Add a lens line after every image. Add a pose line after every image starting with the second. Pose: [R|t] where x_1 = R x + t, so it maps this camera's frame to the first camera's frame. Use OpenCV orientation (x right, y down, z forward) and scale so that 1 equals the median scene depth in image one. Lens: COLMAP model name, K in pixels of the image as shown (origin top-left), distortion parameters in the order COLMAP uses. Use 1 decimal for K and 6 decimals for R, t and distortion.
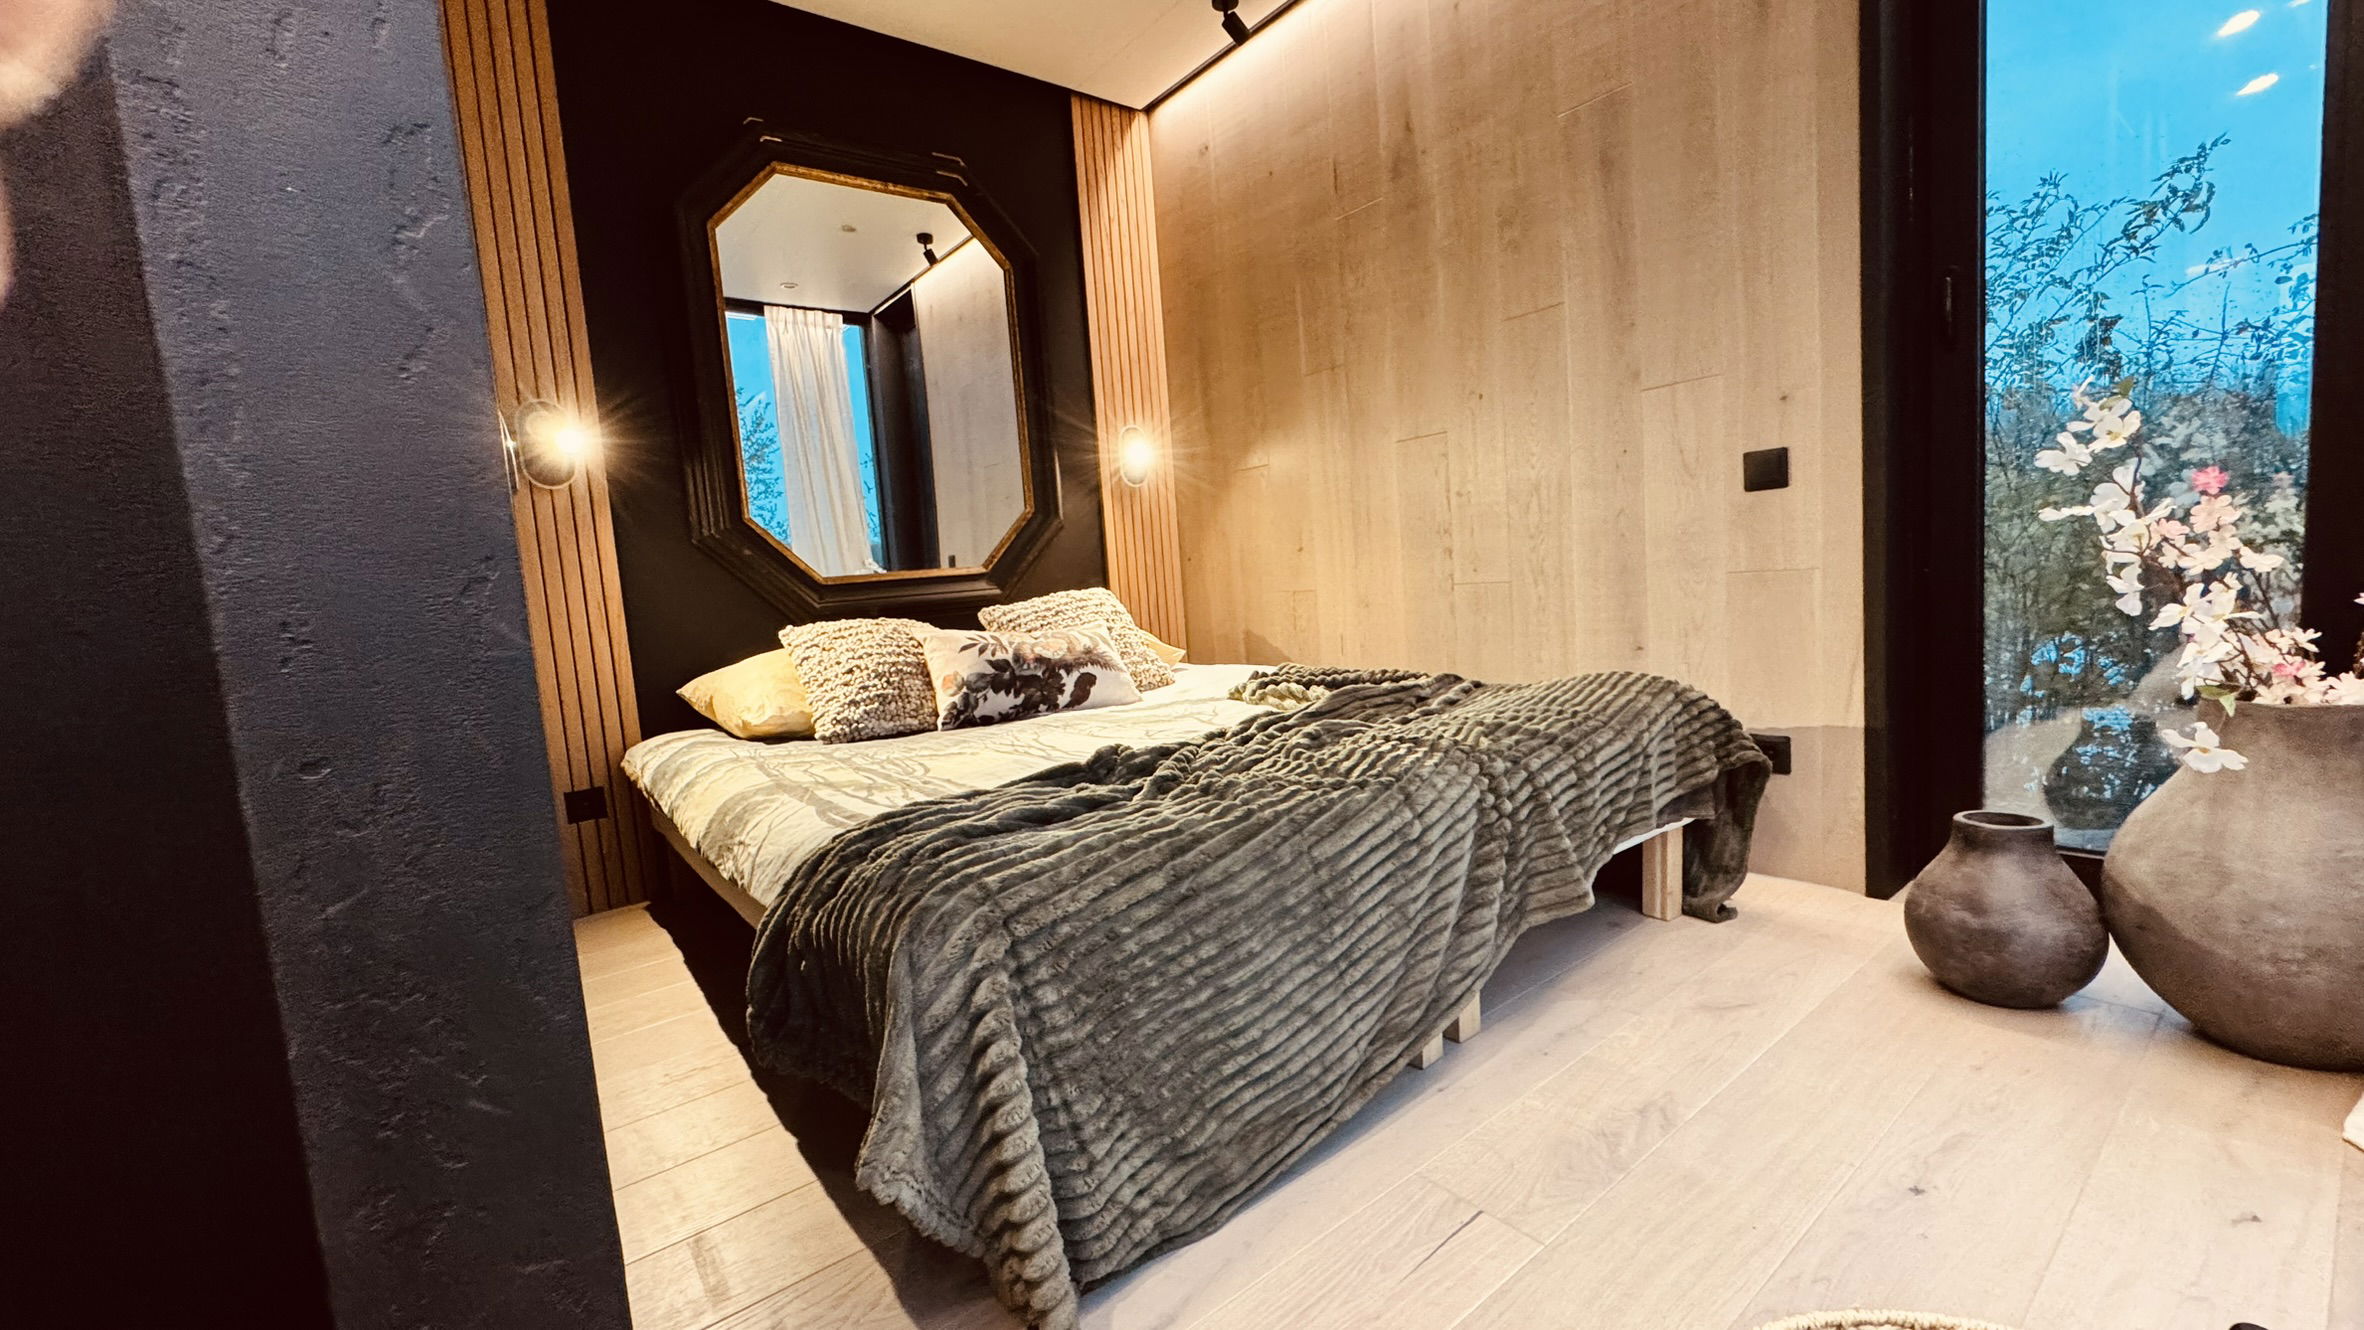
lens RADIAL K [[951.6, 0, 1182.0], [0, 951.6, 665.0], [0, 0, 1]] dist [0.016930, 0.000007]
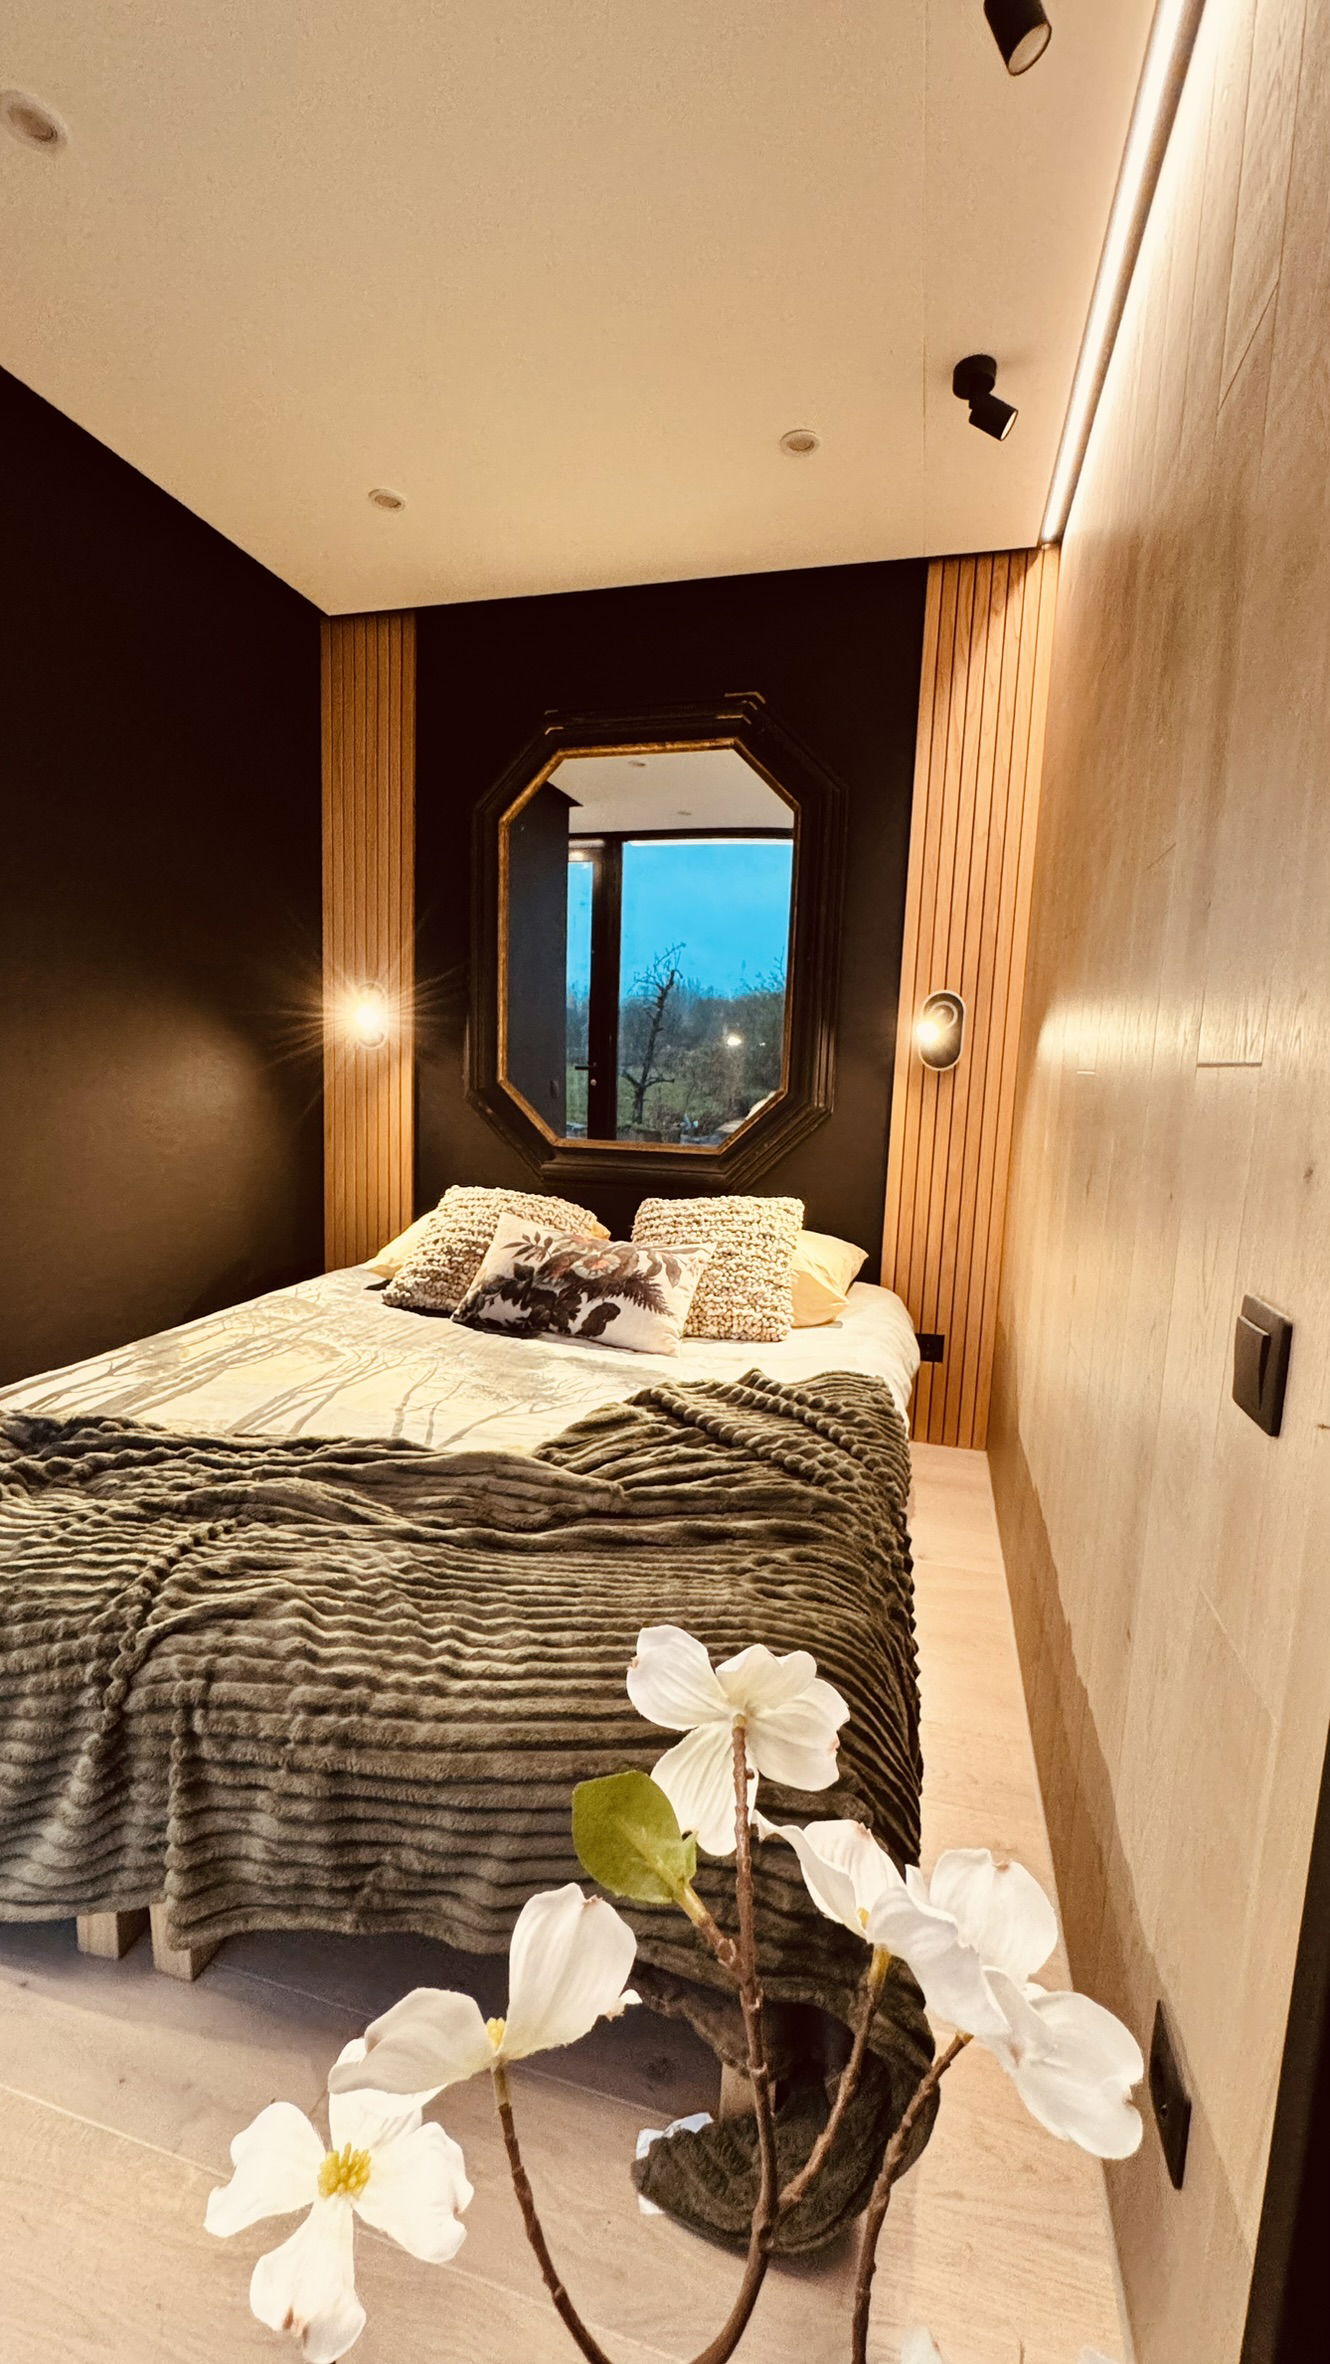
lens RADIAL K [[957.7, 0, 665.0], [0, 957.7, 1182.0], [0, 0, 1]] dist [-0.010573, -0.000026]
pose [[0.588485, 0.196264, -0.784325, 0.598818], [-0.155299, 0.979465, 0.128573, -0.222864], [0.793453, 0.046142, 0.606880, 0.500680]]
